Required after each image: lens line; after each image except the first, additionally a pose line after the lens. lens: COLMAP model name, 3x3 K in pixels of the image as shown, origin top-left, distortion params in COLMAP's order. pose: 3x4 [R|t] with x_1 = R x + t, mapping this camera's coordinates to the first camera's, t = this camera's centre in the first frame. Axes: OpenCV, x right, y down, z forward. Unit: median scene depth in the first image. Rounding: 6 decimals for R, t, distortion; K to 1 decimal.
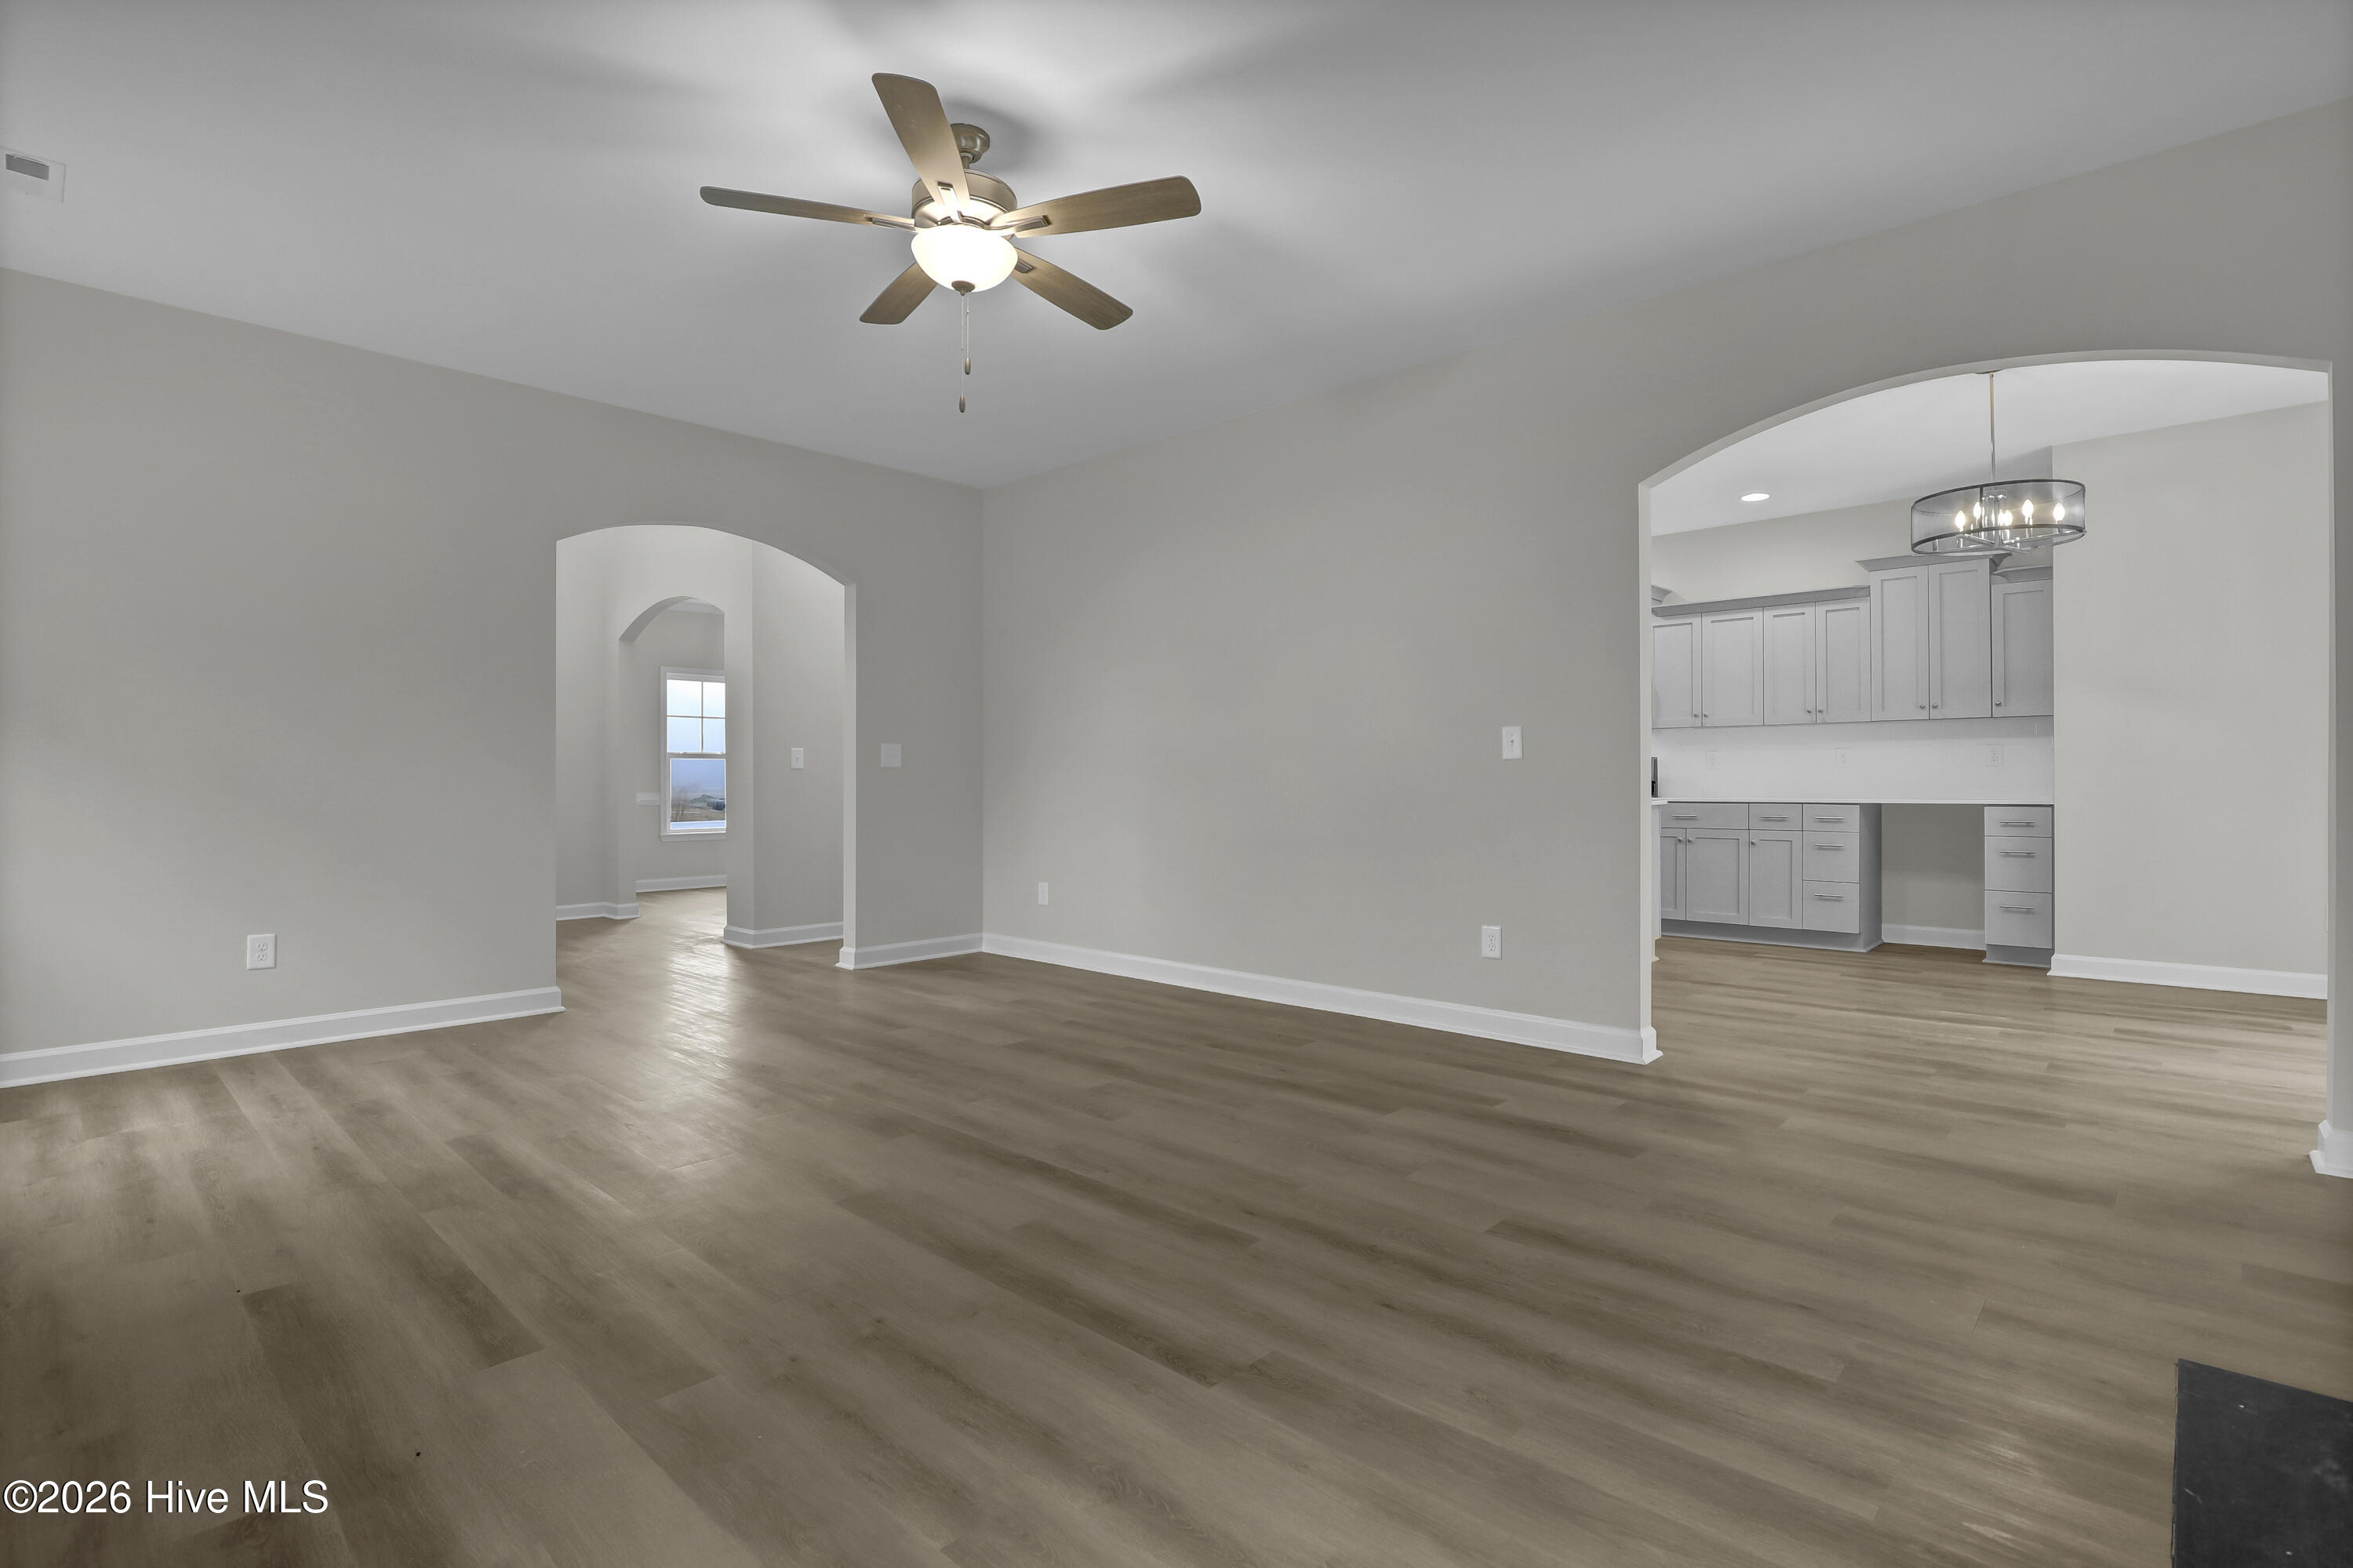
lens RADIAL K [[1095.5, 0, 1180.1], [0, 1095.5, 798.0], [0, 0, 1]] dist [-0.020758, 0.000051]
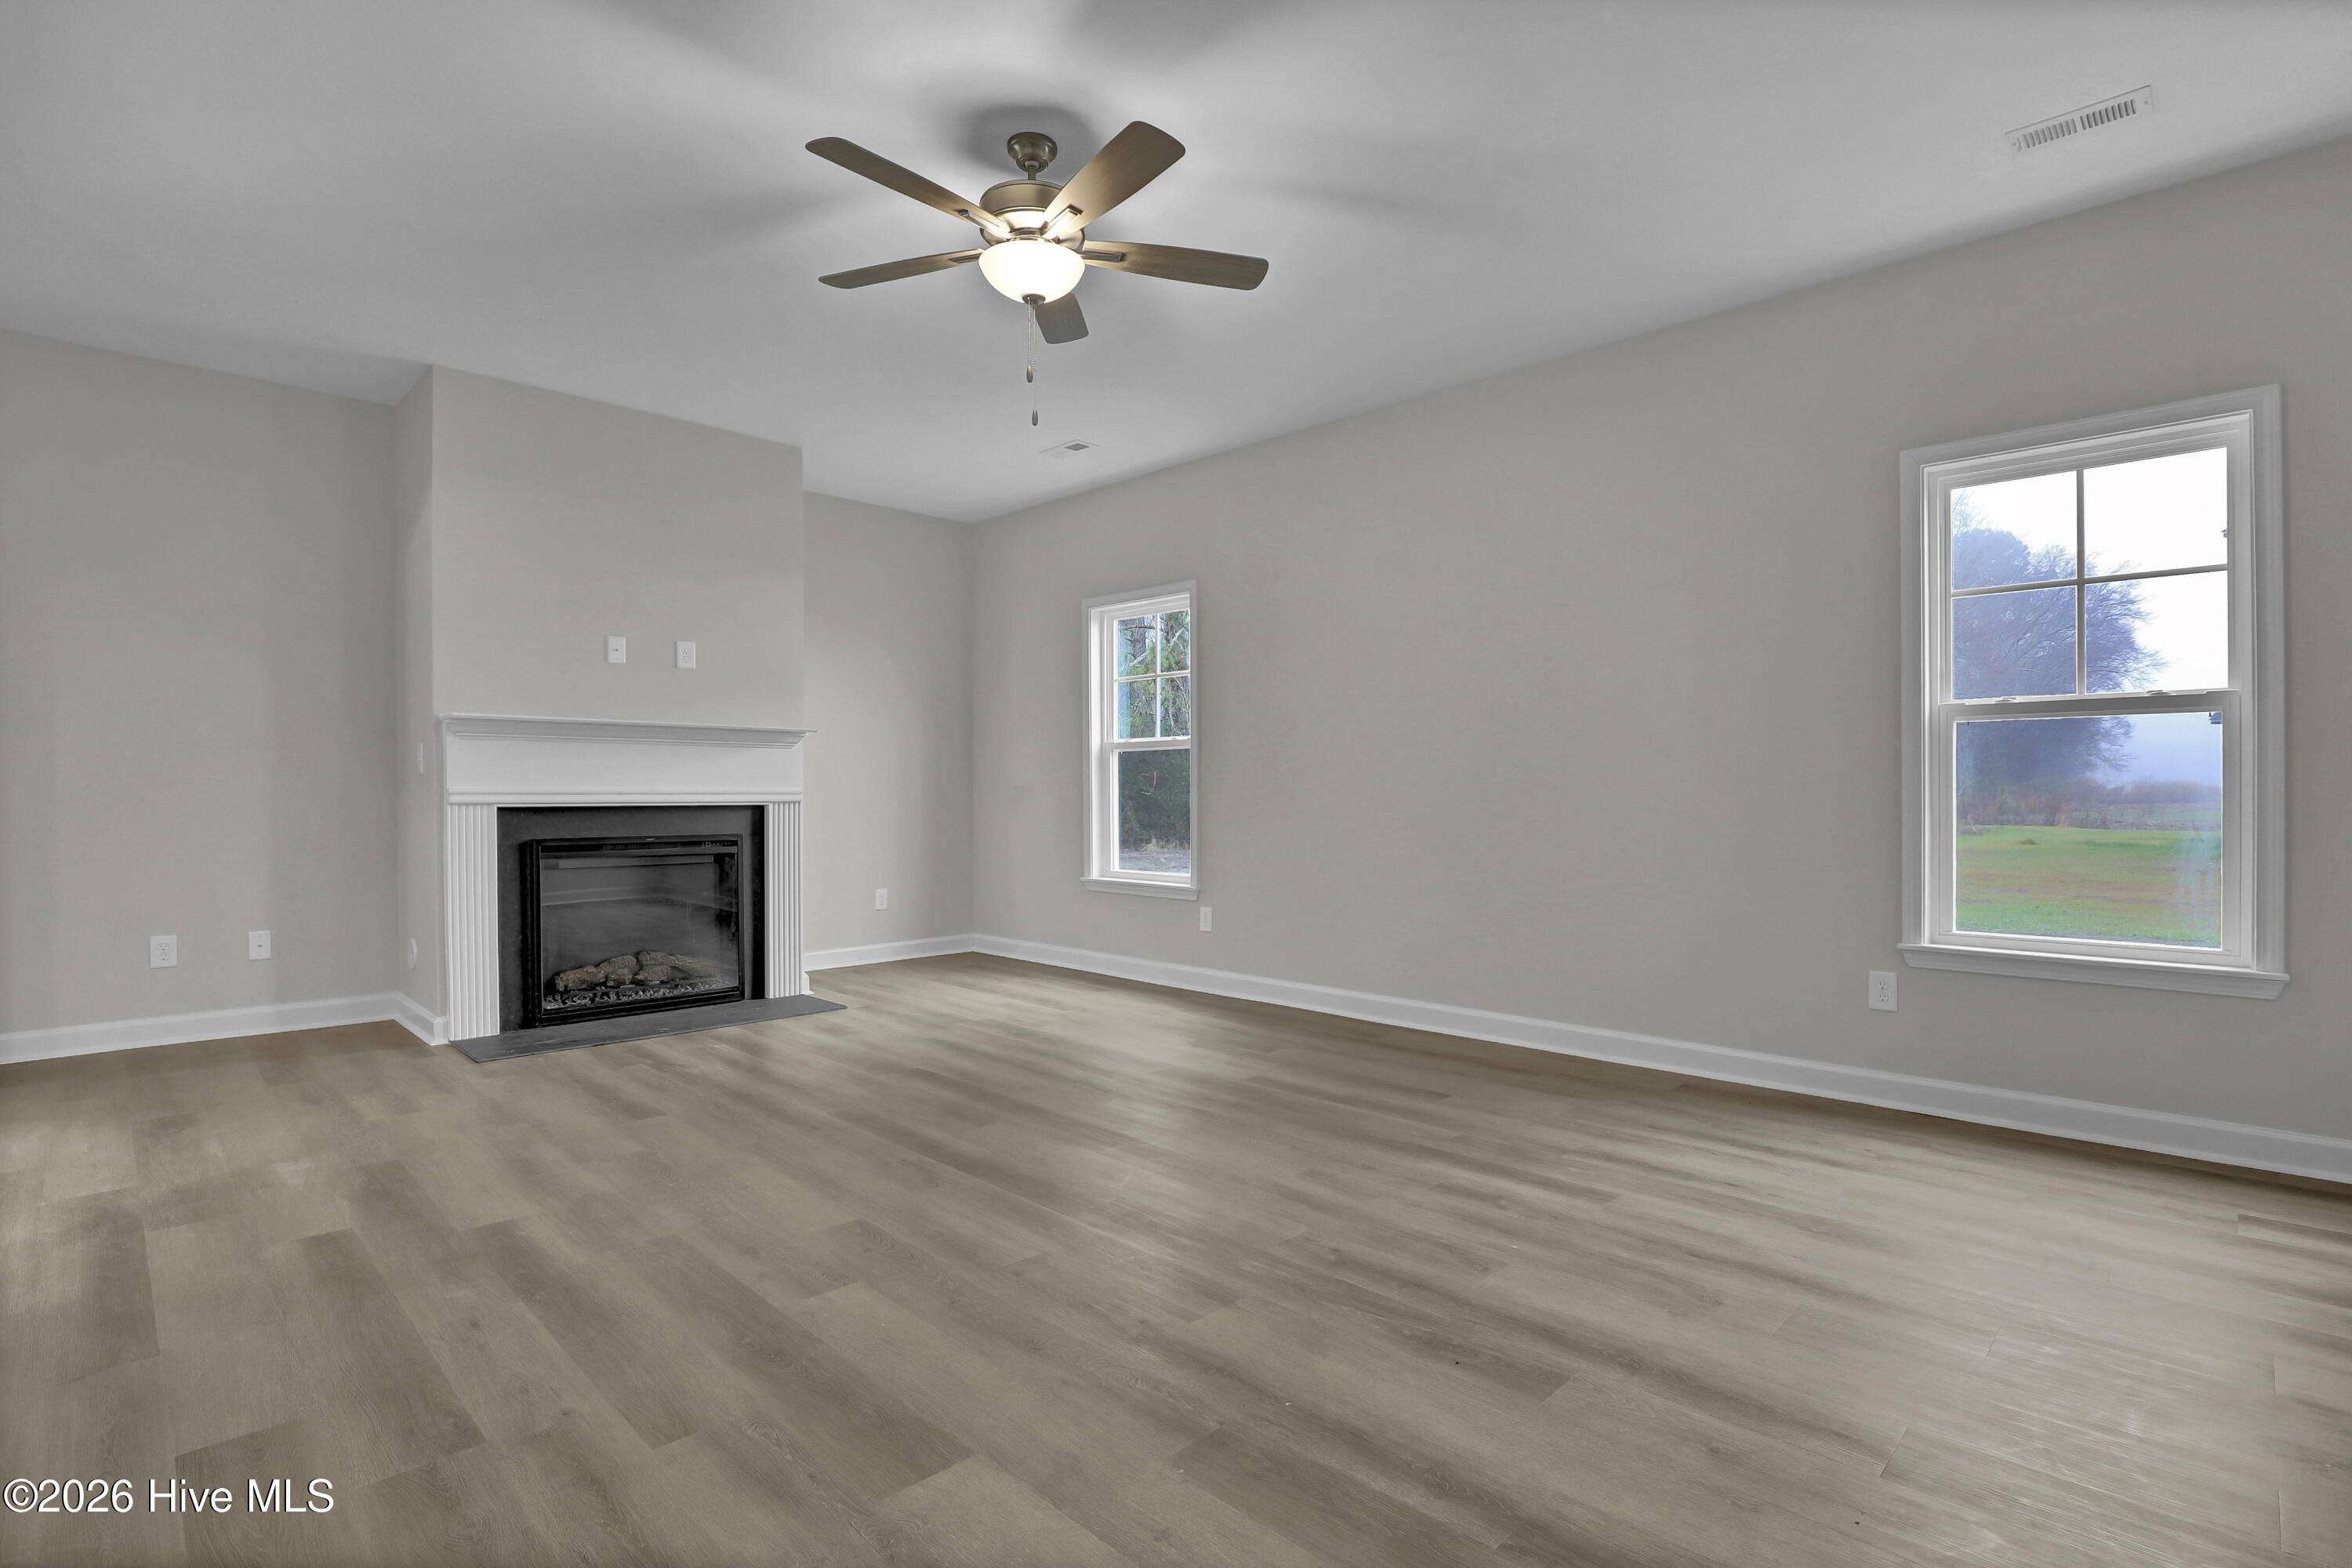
lens RADIAL K [[1095.0, 0, 1179.6], [0, 1095.0, 798.0], [0, 0, 1]] dist [-0.020758, 0.000051]
pose [[-0.999501, 0.002824, 0.031449, -0.362423], [0.003334, 0.999864, 0.016181, -0.027382], [-0.031399, 0.016278, -0.999374, 2.002184]]
